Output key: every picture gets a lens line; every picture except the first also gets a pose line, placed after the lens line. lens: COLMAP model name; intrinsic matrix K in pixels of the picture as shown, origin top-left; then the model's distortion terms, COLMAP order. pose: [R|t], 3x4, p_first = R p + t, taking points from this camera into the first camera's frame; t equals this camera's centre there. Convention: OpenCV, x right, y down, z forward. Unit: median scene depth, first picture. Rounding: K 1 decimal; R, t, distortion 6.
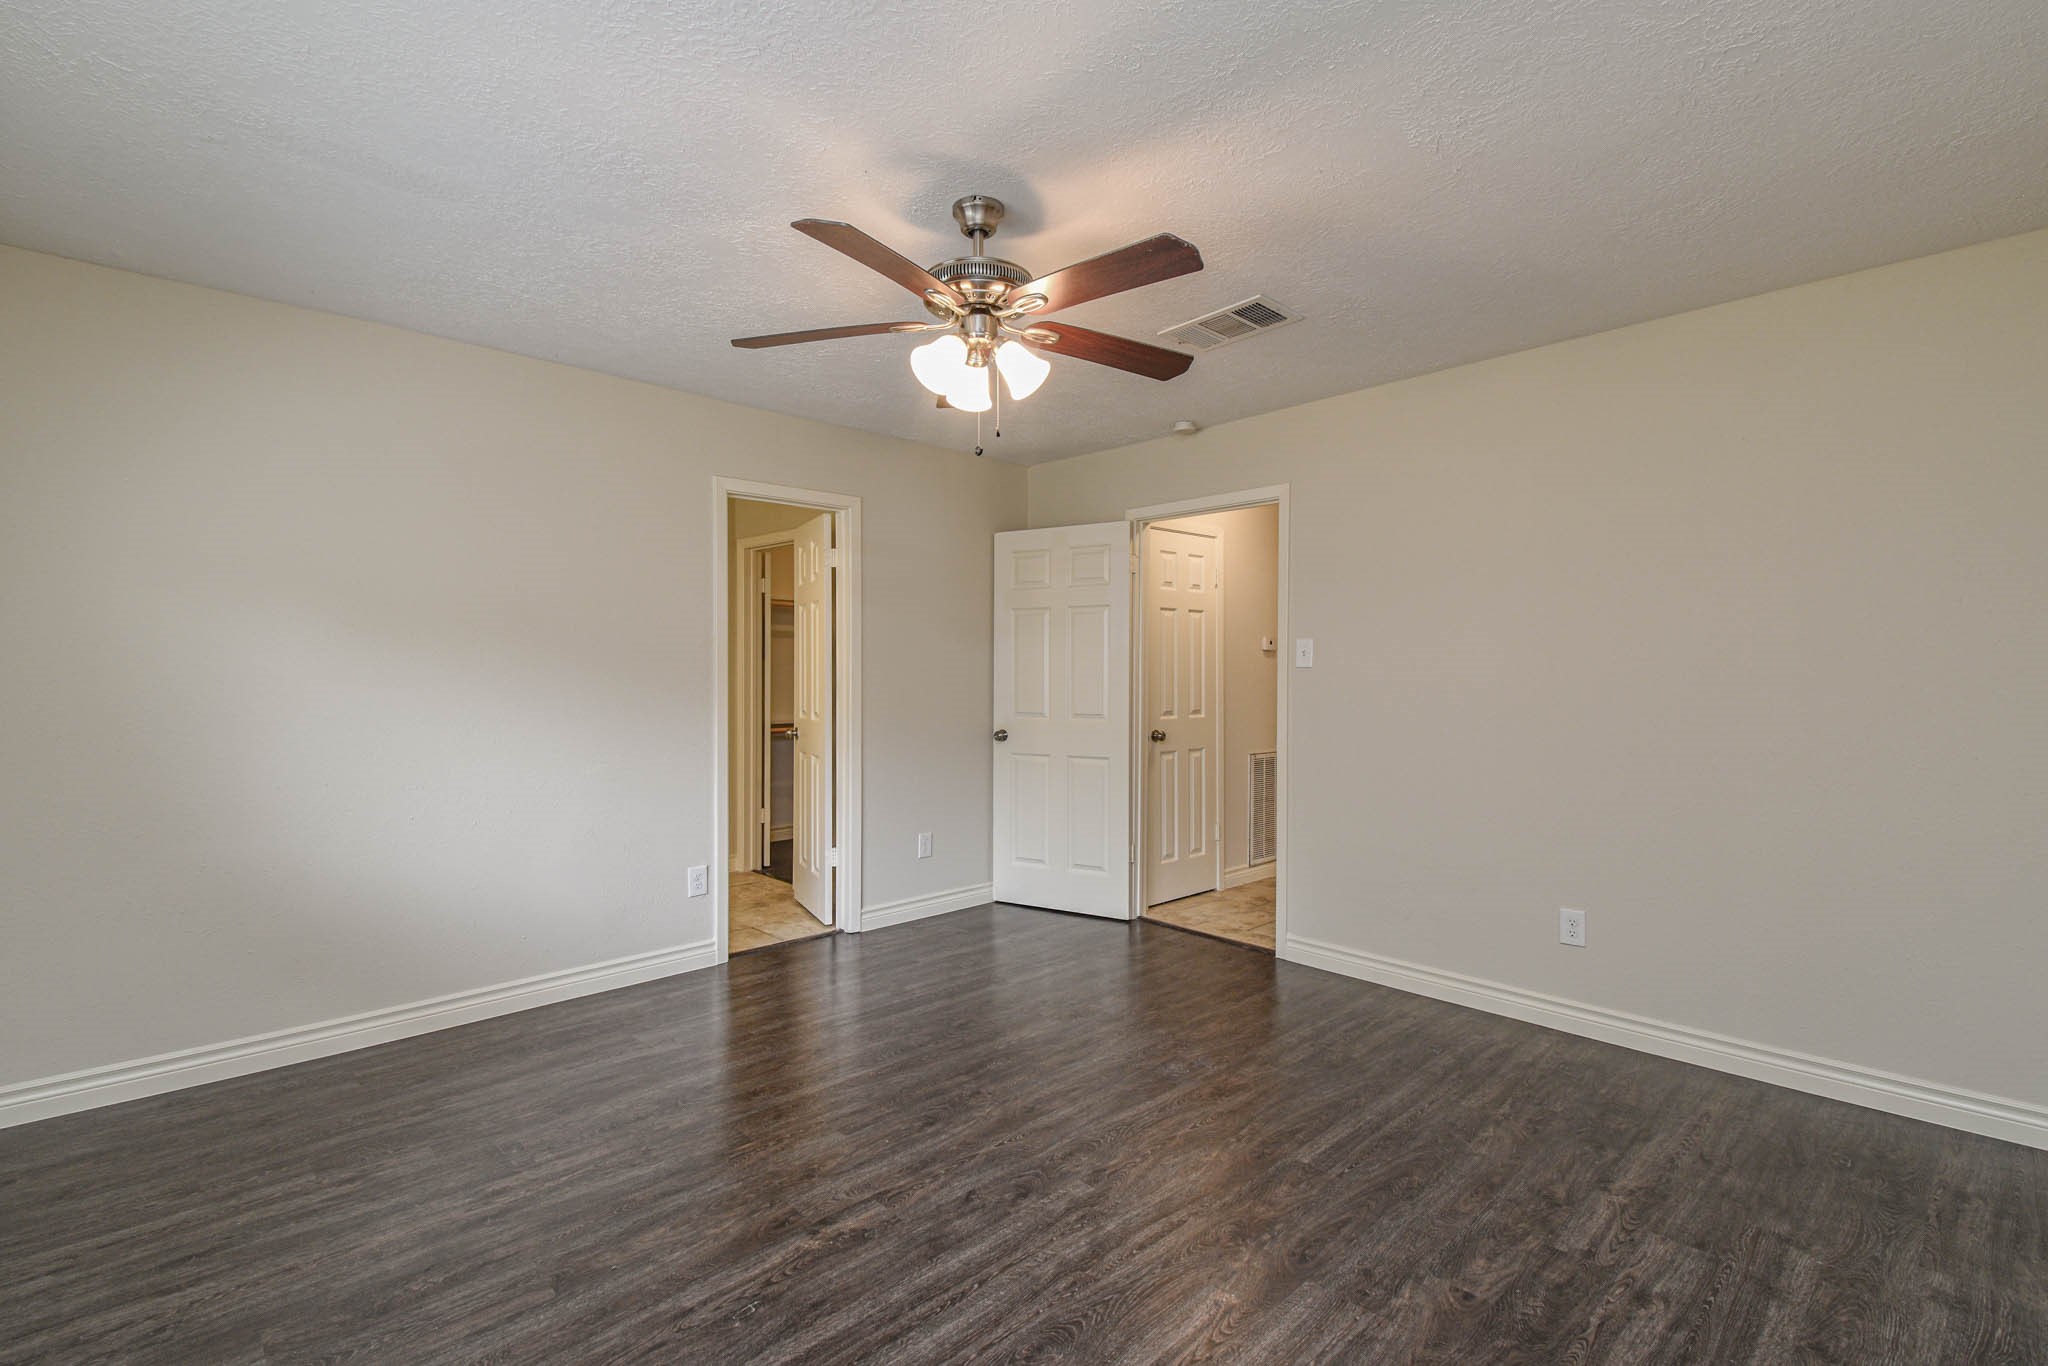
lens RADIAL K [[921.5, 0, 1016.1], [0, 921.5, 692.2], [0, 0, 1]] dist [0.044701, -0.028059]
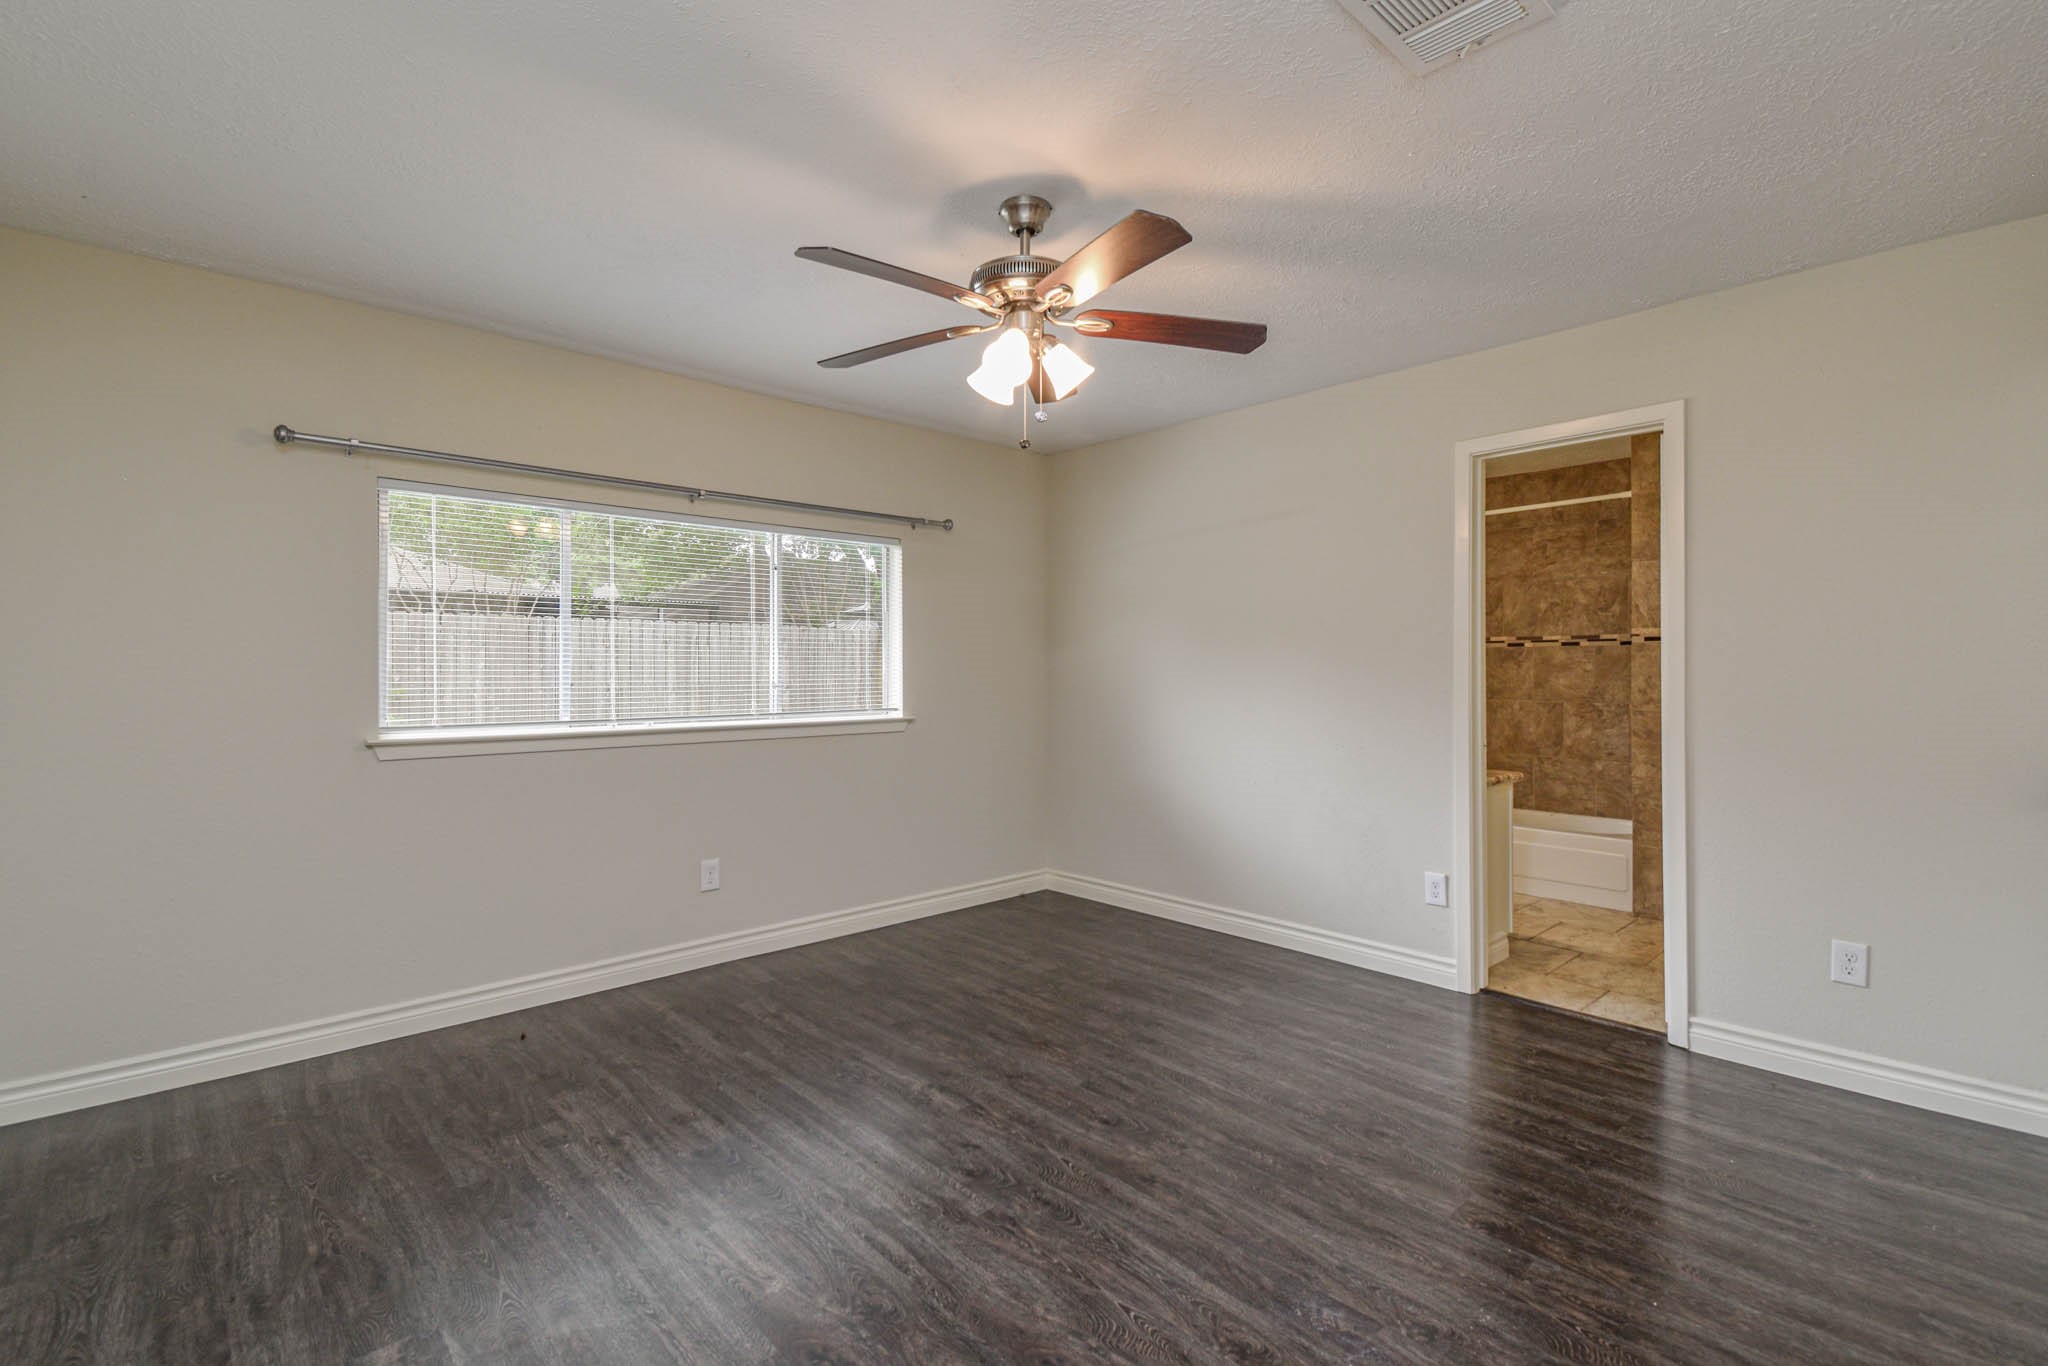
lens RADIAL K [[936.5, 0, 1035.8], [0, 936.5, 663.2], [0, 0, 1]] dist [0.020226, -0.000489]
pose [[-0.009240, -0.005580, -0.999942, 1.013789], [-0.015938, 0.999858, -0.005432, -0.012387], [0.999830, 0.015887, -0.009328, 1.047521]]
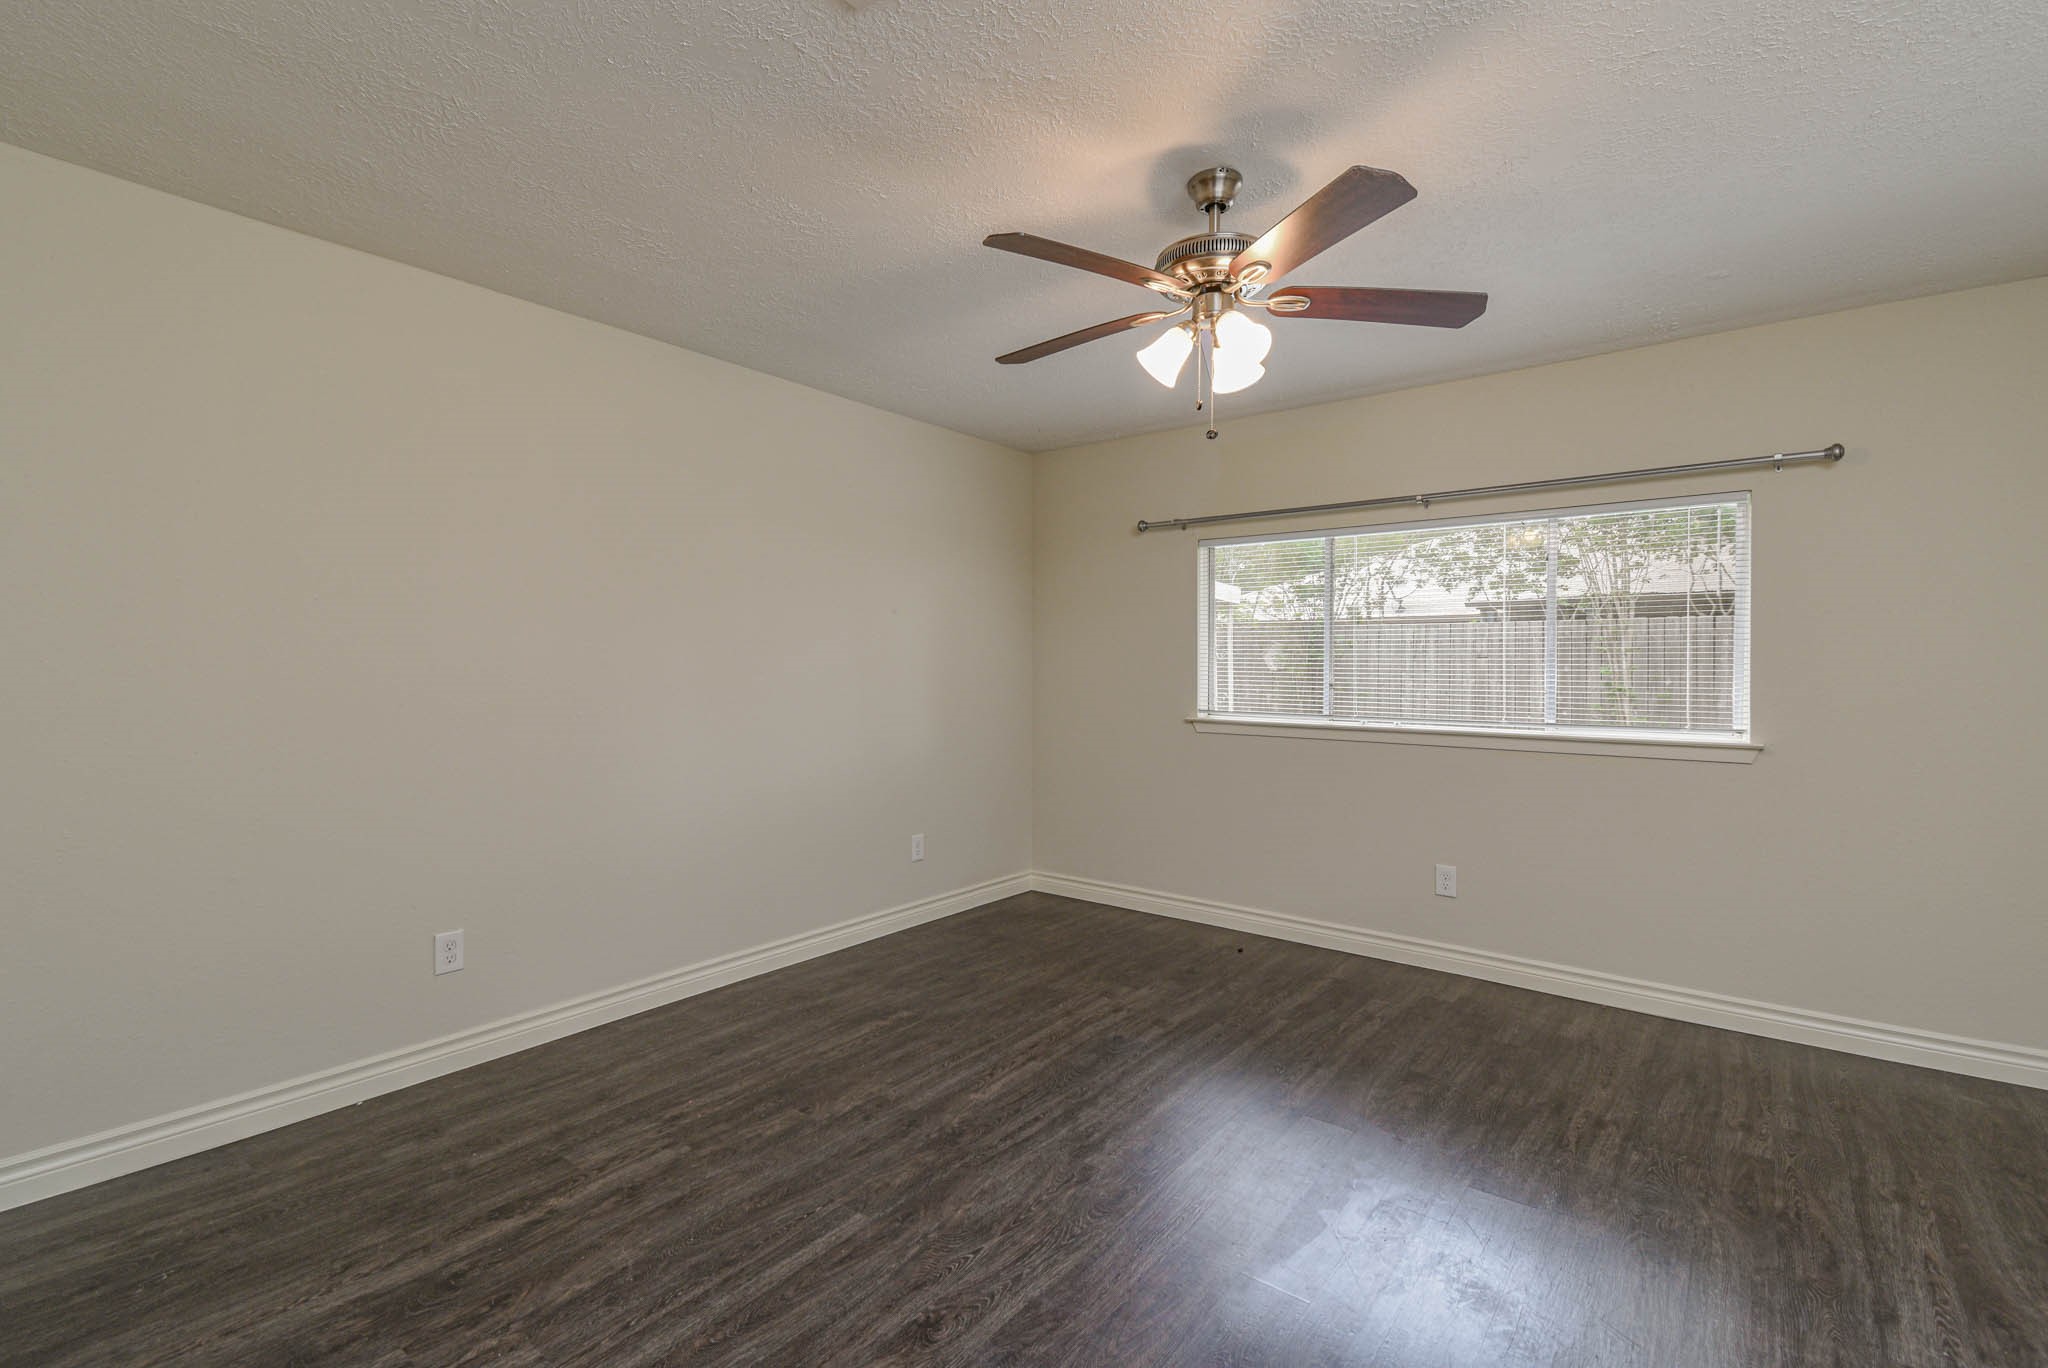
lens RADIAL K [[901.0, 0, 1016.9], [0, 901.0, 673.9], [0, 0, 1]] dist [0.044495, -0.025457]
pose [[-0.989774, -0.005223, -0.142550, 0.301711], [-0.008758, 0.999669, 0.024180, -0.031923], [0.142376, 0.025181, -0.989492, 1.955503]]
